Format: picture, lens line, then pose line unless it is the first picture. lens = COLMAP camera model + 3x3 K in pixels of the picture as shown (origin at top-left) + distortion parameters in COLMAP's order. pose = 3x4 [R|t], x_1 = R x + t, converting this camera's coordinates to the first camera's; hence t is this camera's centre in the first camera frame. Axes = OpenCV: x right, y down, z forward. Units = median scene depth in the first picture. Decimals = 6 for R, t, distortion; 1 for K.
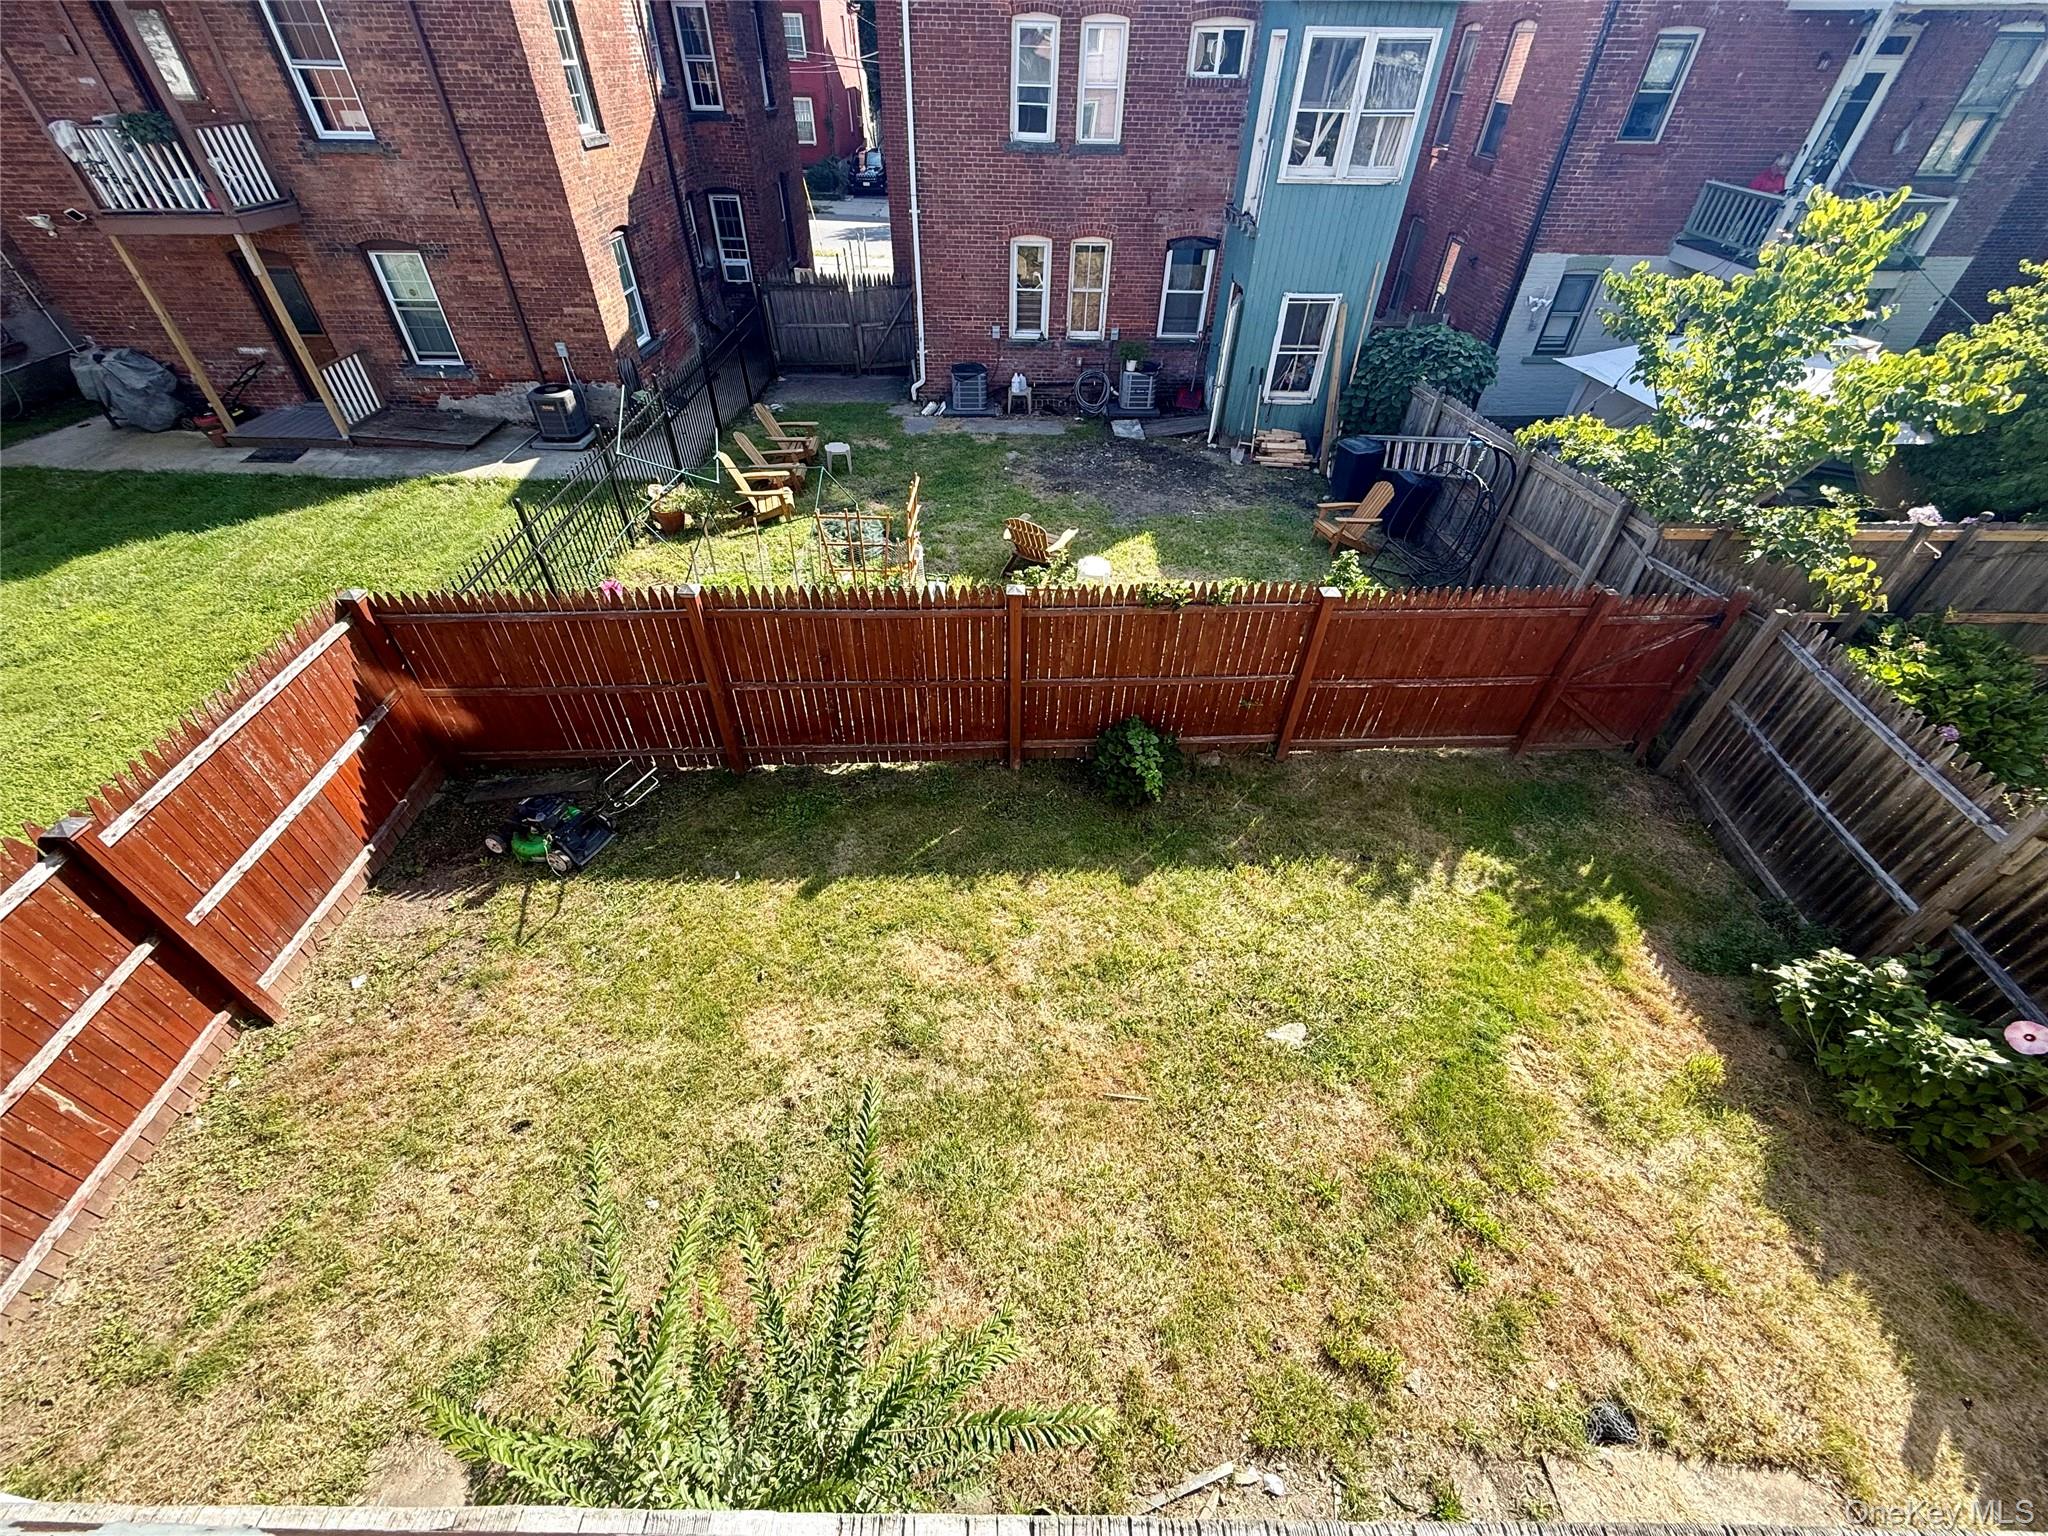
lens RADIAL K [[825.6, 0, 1018.2], [0, 825.6, 767.2], [0, 0, 1]] dist [-0.000493, -0.000285]
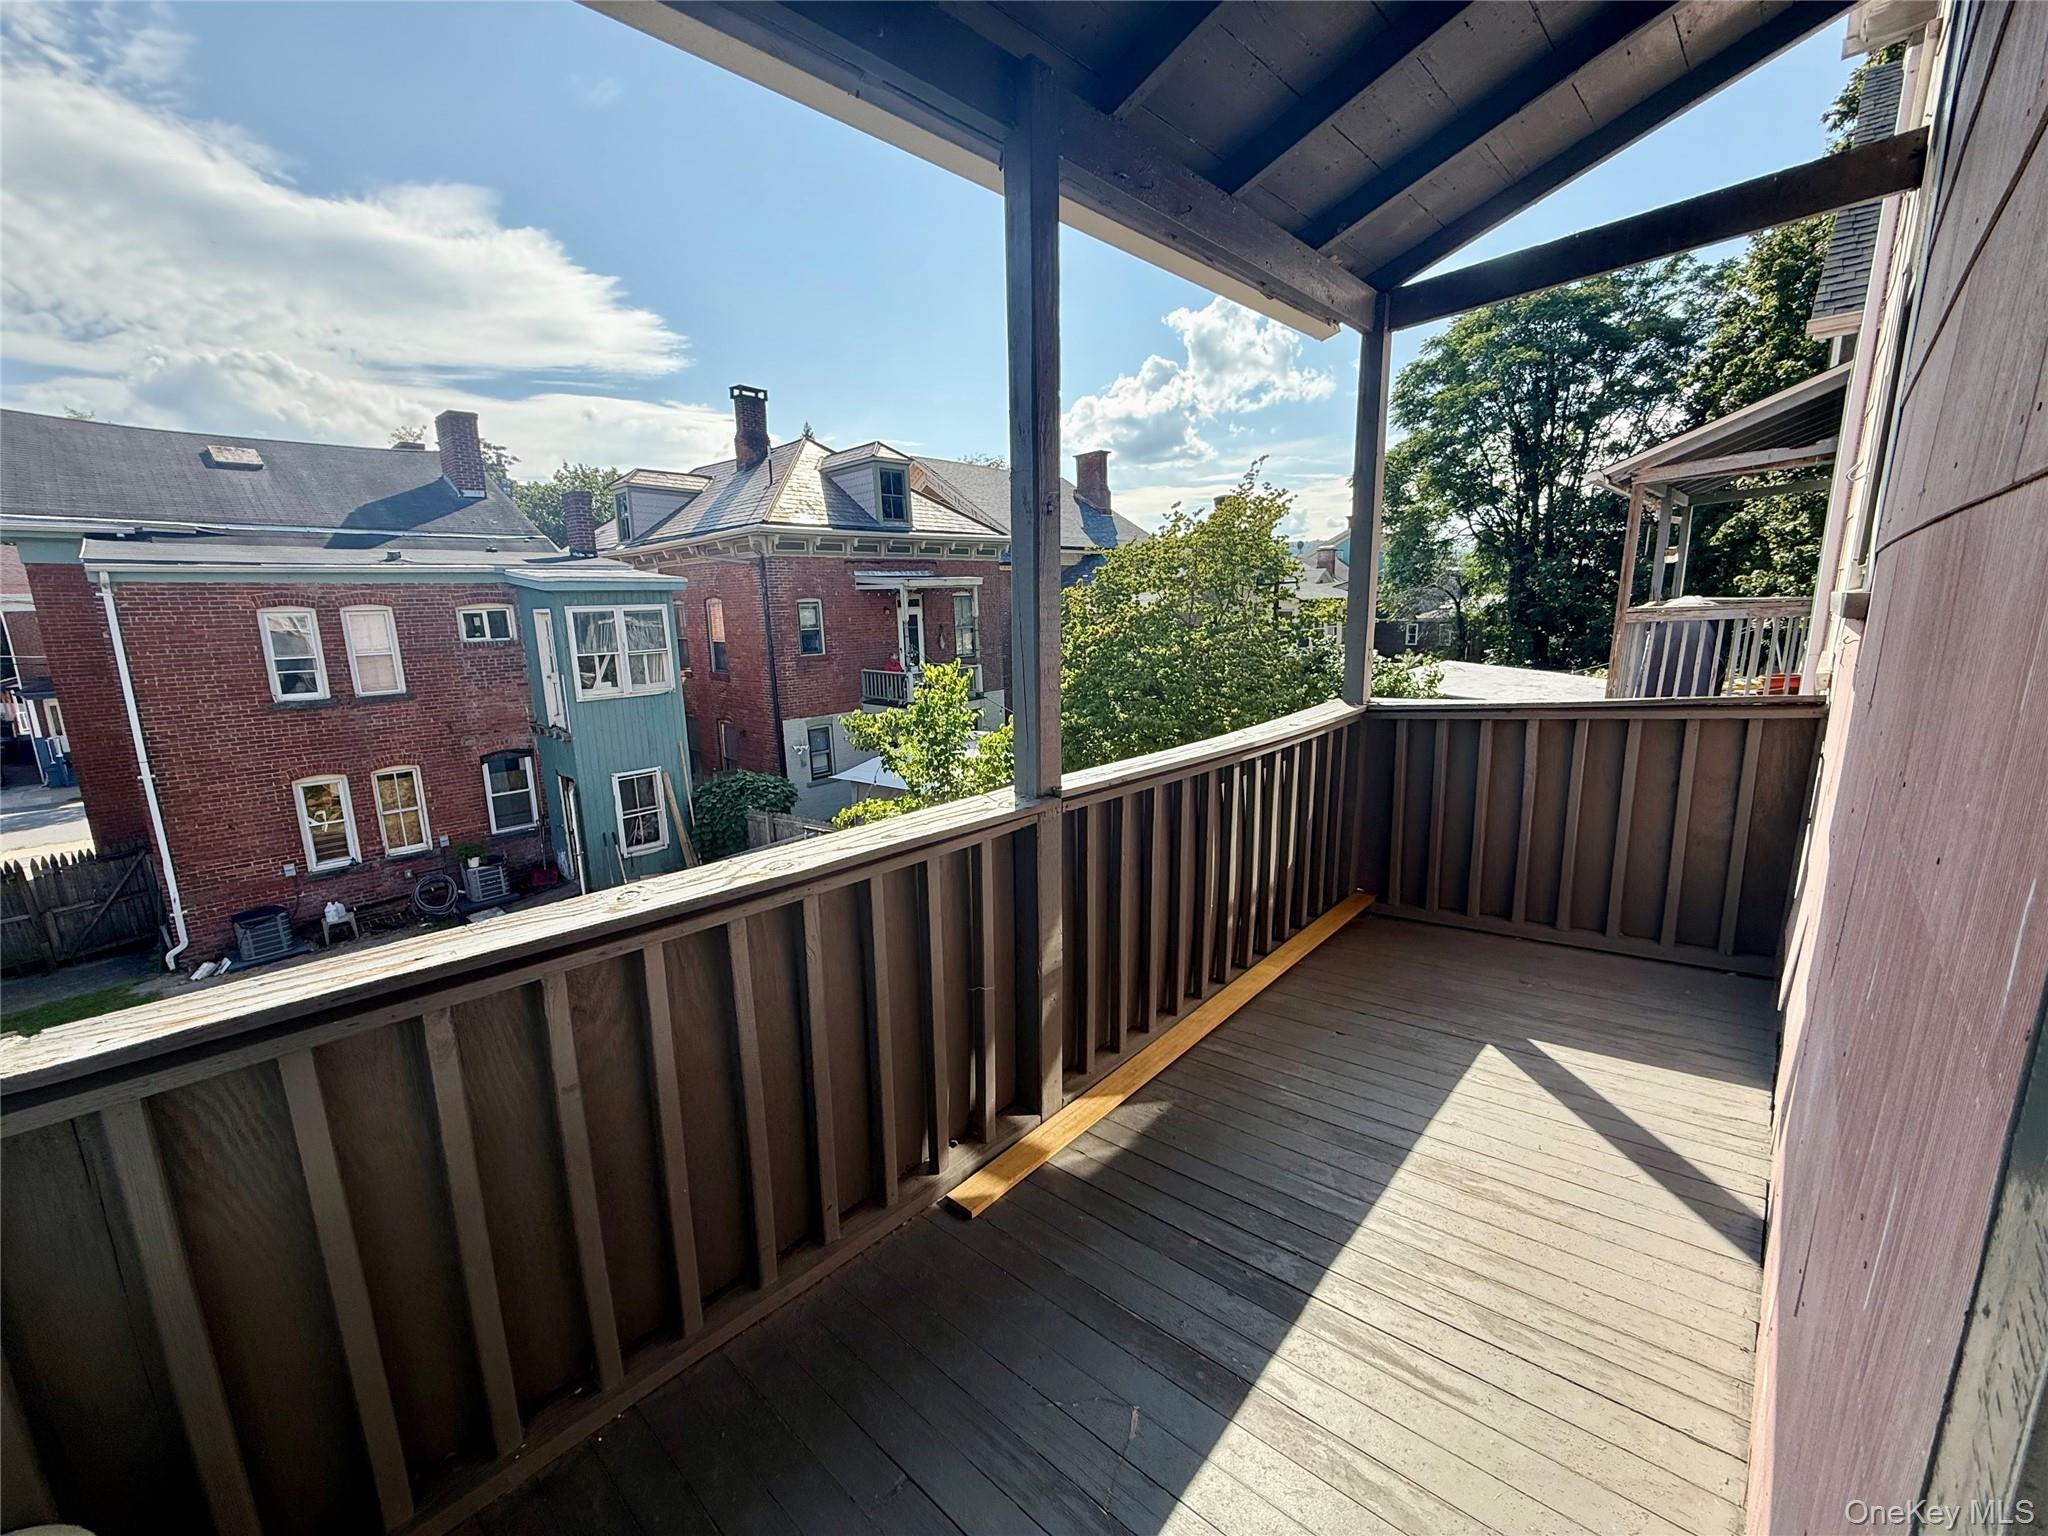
lens RADIAL K [[825.6, 0, 1020.5], [0, 825.6, 767.7], [0, 0, 1]] dist [-0.000493, -0.000285]
pose [[0.691809, -0.172380, 0.701203, -0.100354], [0.505487, 0.809068, -0.299818, 0.073038], [-0.515638, 0.561866, 0.646857, -0.082227]]
